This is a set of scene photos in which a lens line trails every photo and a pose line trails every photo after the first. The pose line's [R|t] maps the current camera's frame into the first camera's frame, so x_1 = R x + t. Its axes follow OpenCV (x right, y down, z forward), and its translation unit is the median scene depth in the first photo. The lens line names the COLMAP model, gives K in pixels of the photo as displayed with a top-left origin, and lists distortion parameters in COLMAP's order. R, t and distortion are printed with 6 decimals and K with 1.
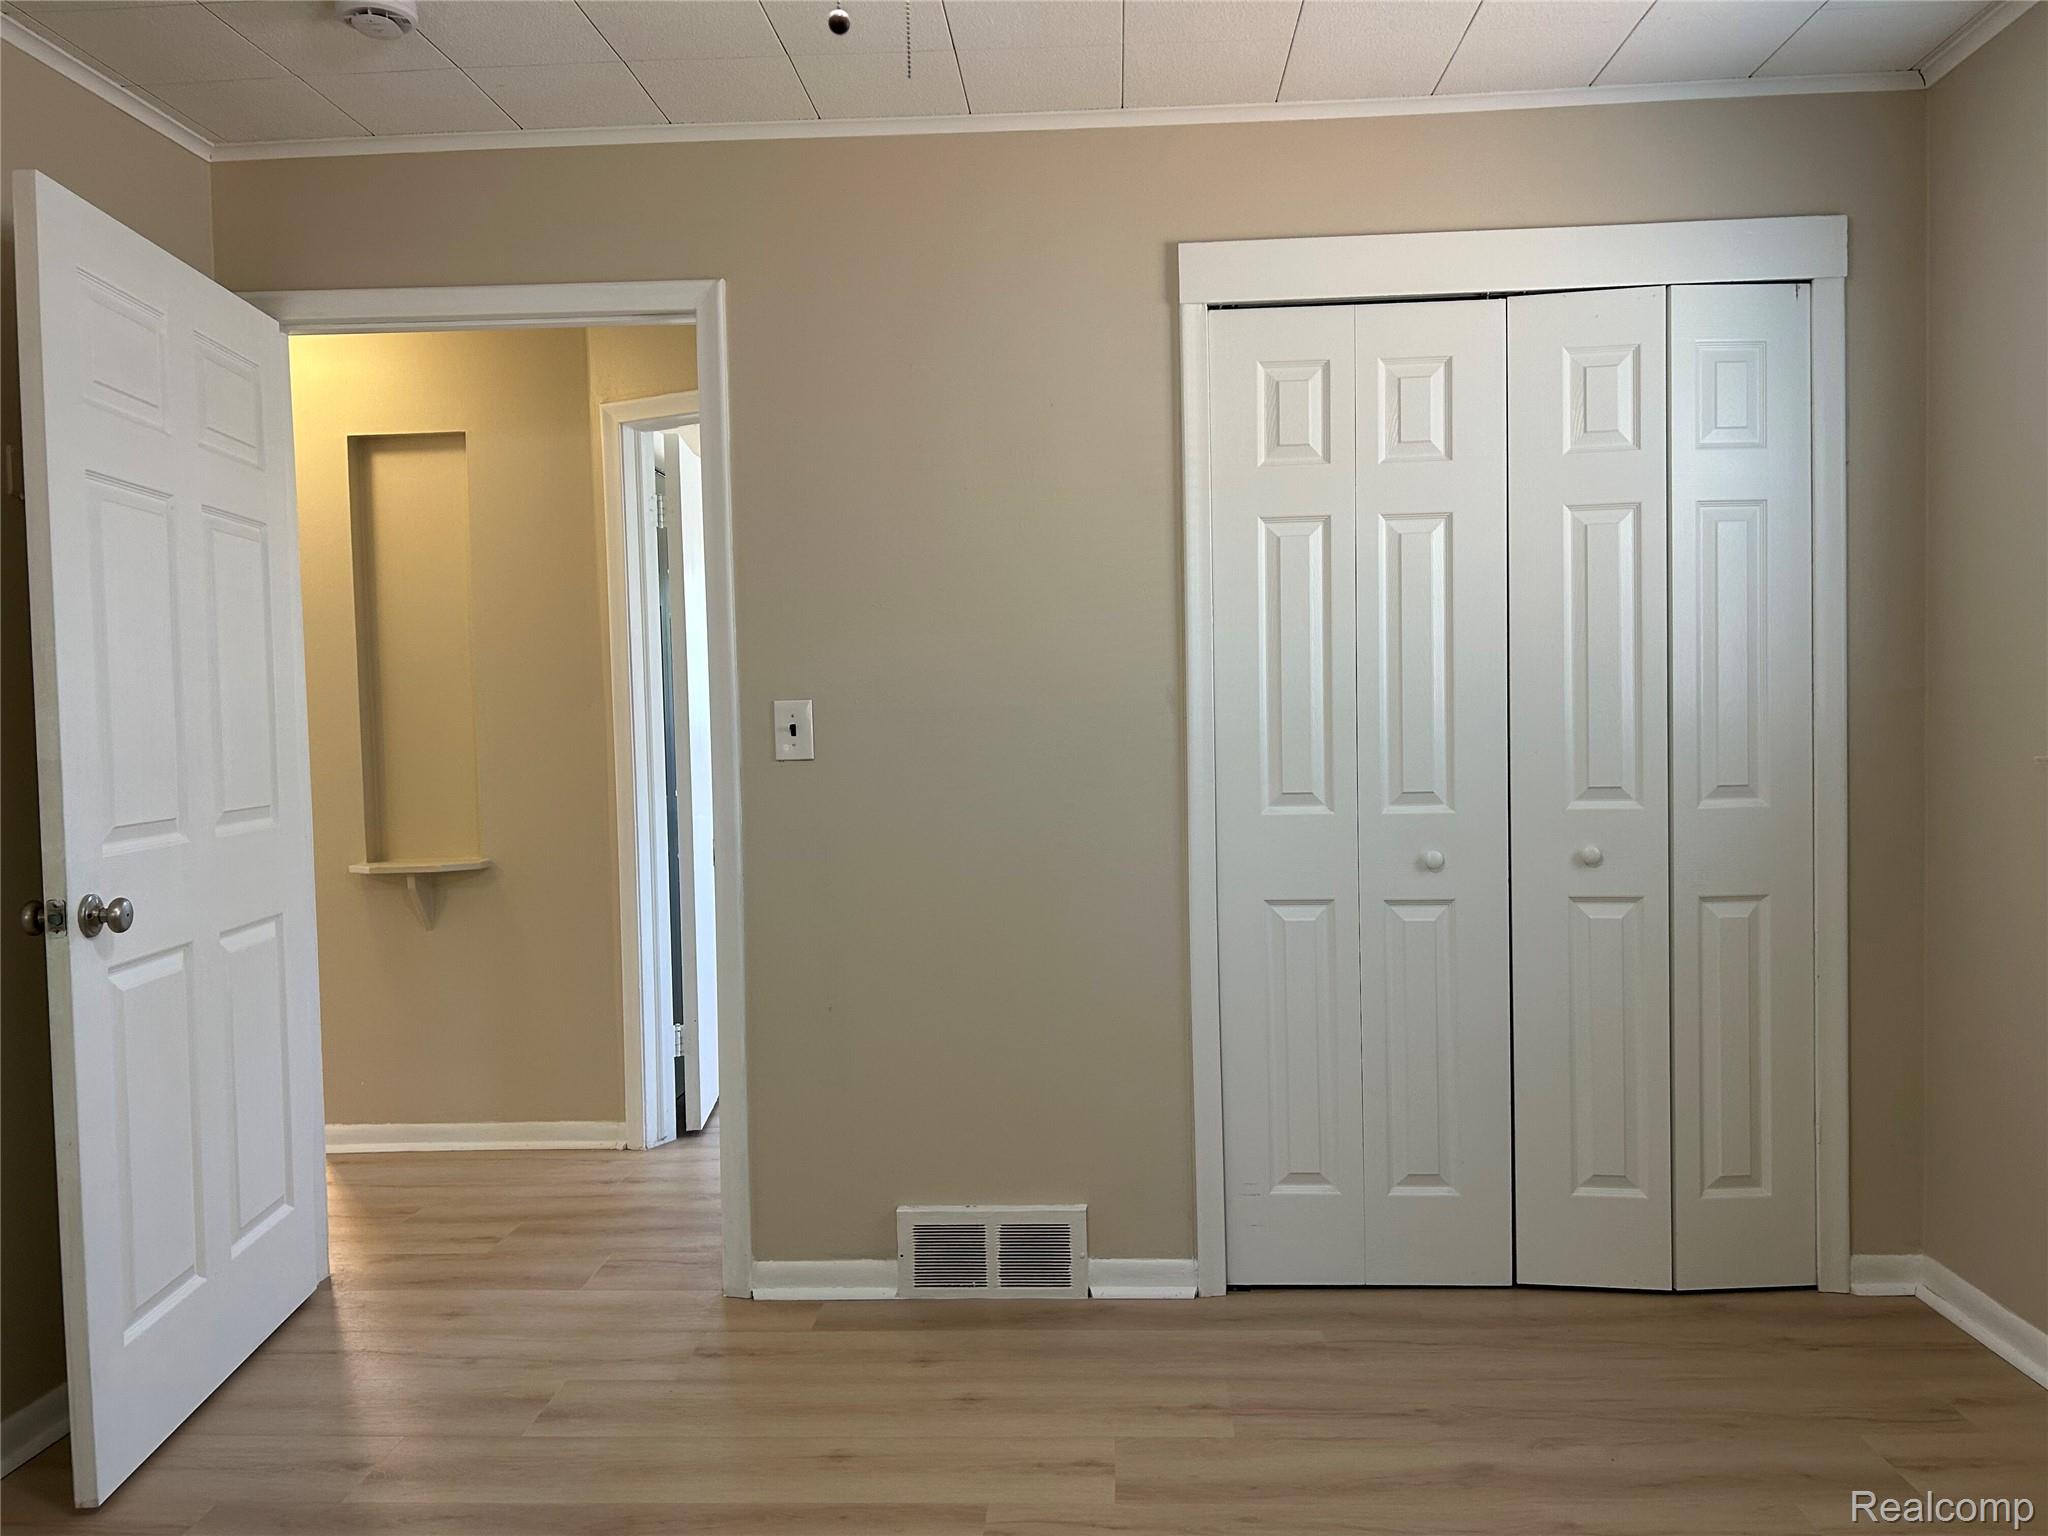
lens RADIAL K [[1544.9, 0, 1022.4], [0, 1544.9, 779.7], [0, 0, 1]] dist [0.035912, -0.032624]
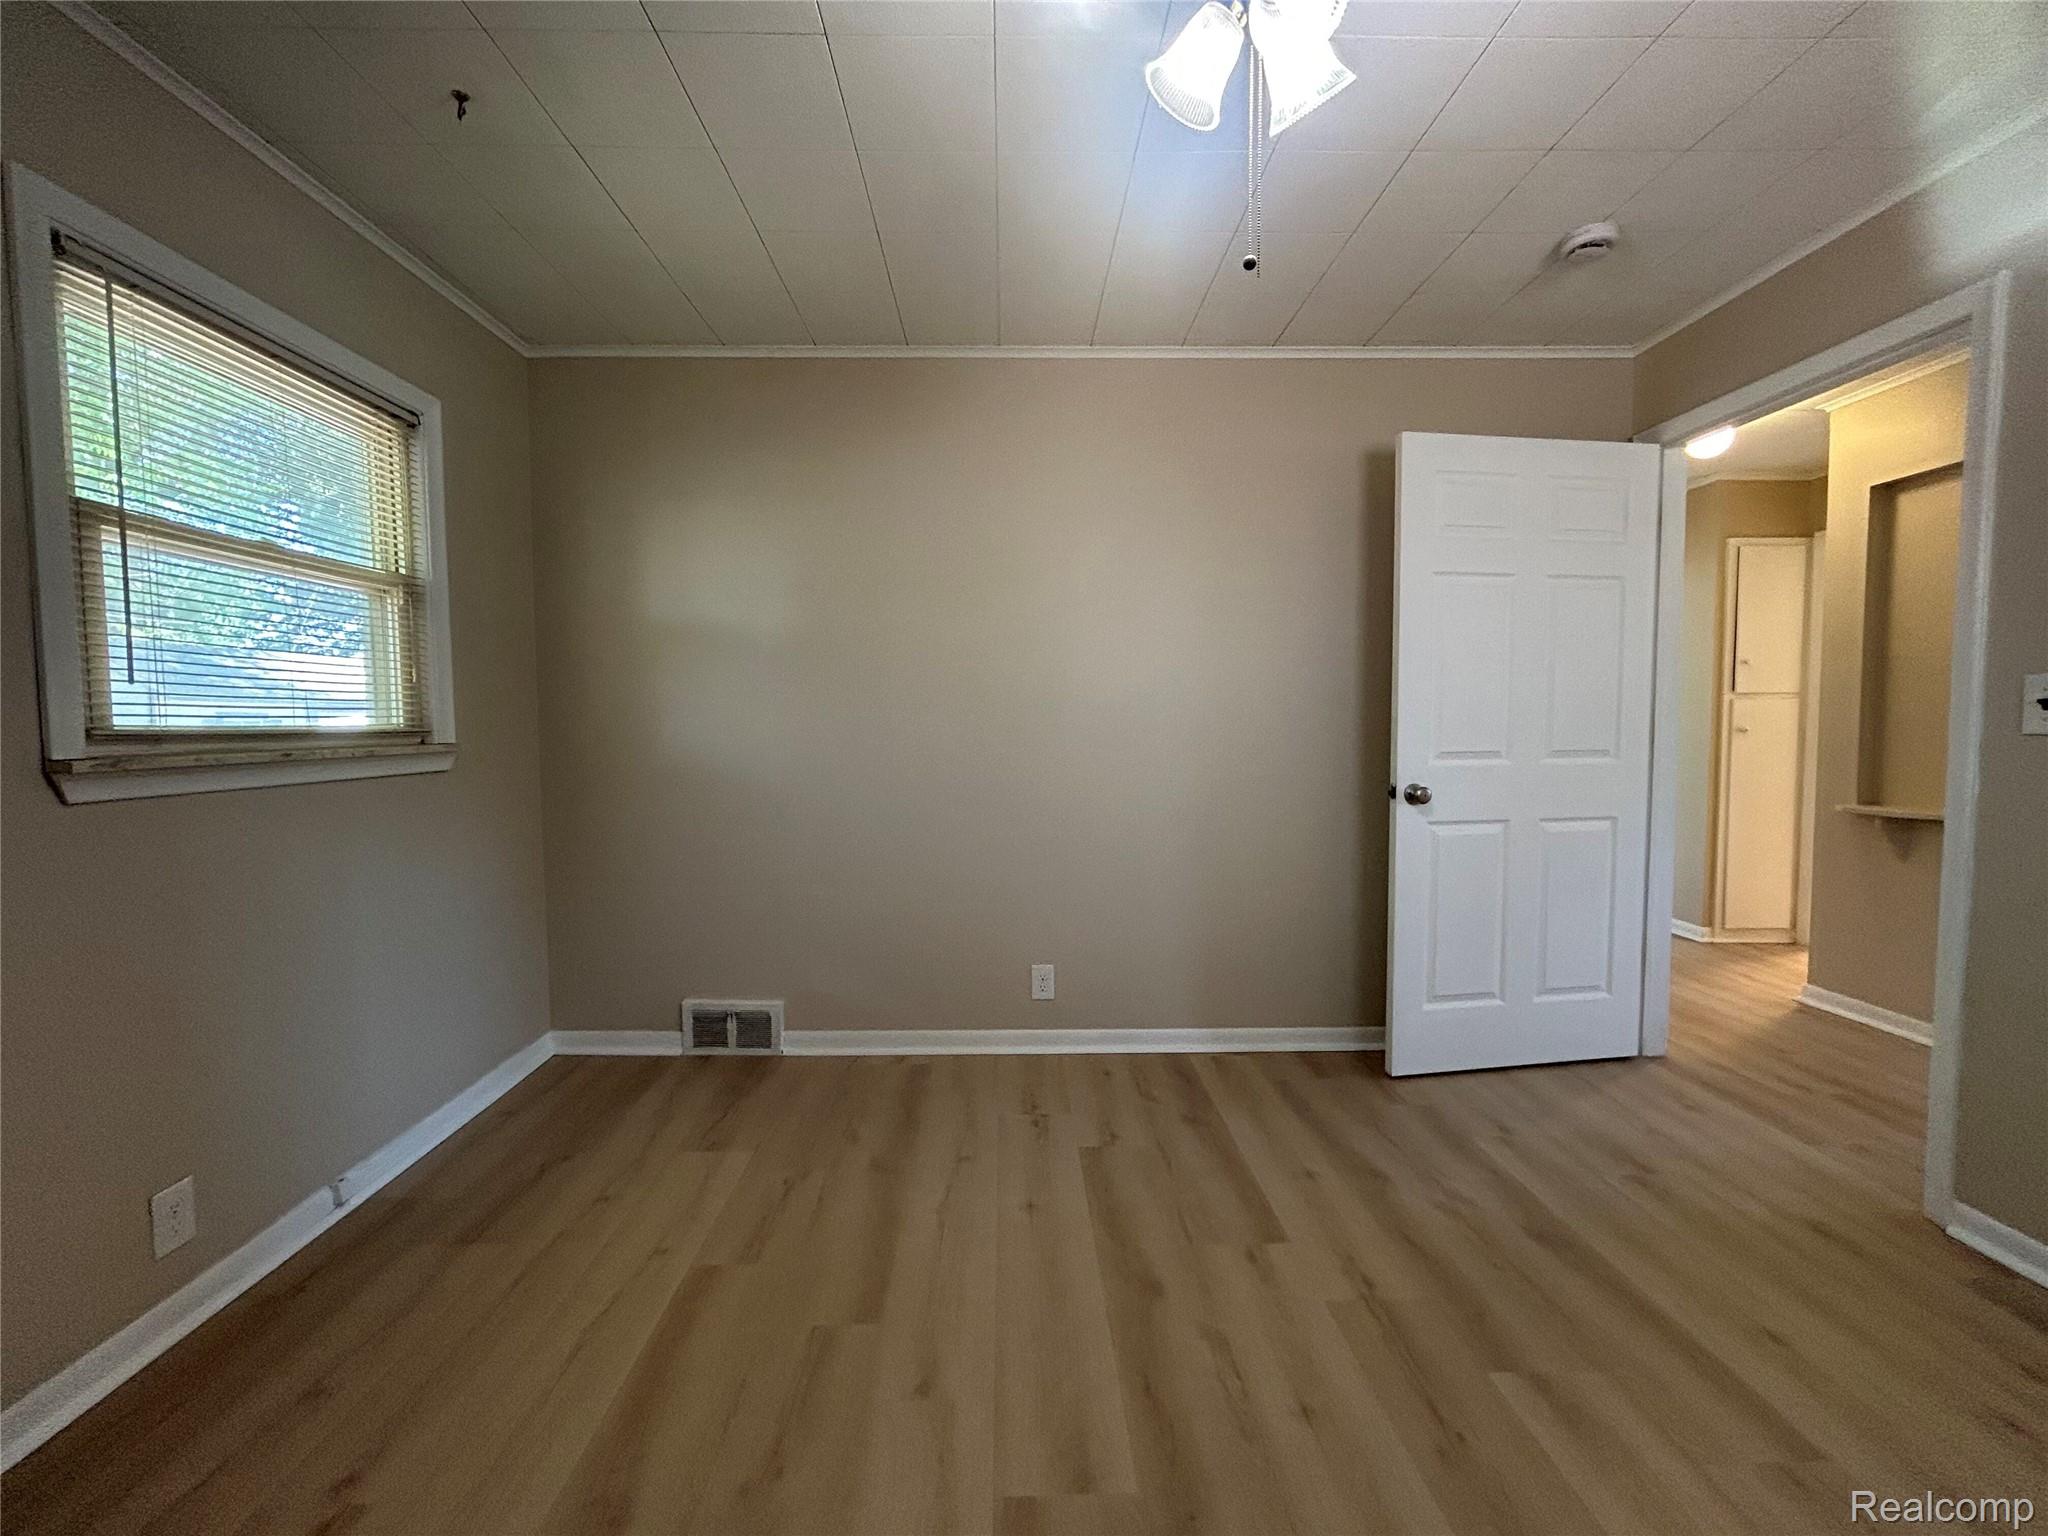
lens RADIAL K [[827.2, 0, 1008.7], [0, 827.2, 761.0], [0, 0, 1]] dist [-0.008579, 0.002271]
pose [[0.078989, 0.073416, -0.994168, 0.328532], [-0.039216, 0.996741, 0.070490, -0.008388], [0.996104, 0.033420, 0.081611, 0.296195]]
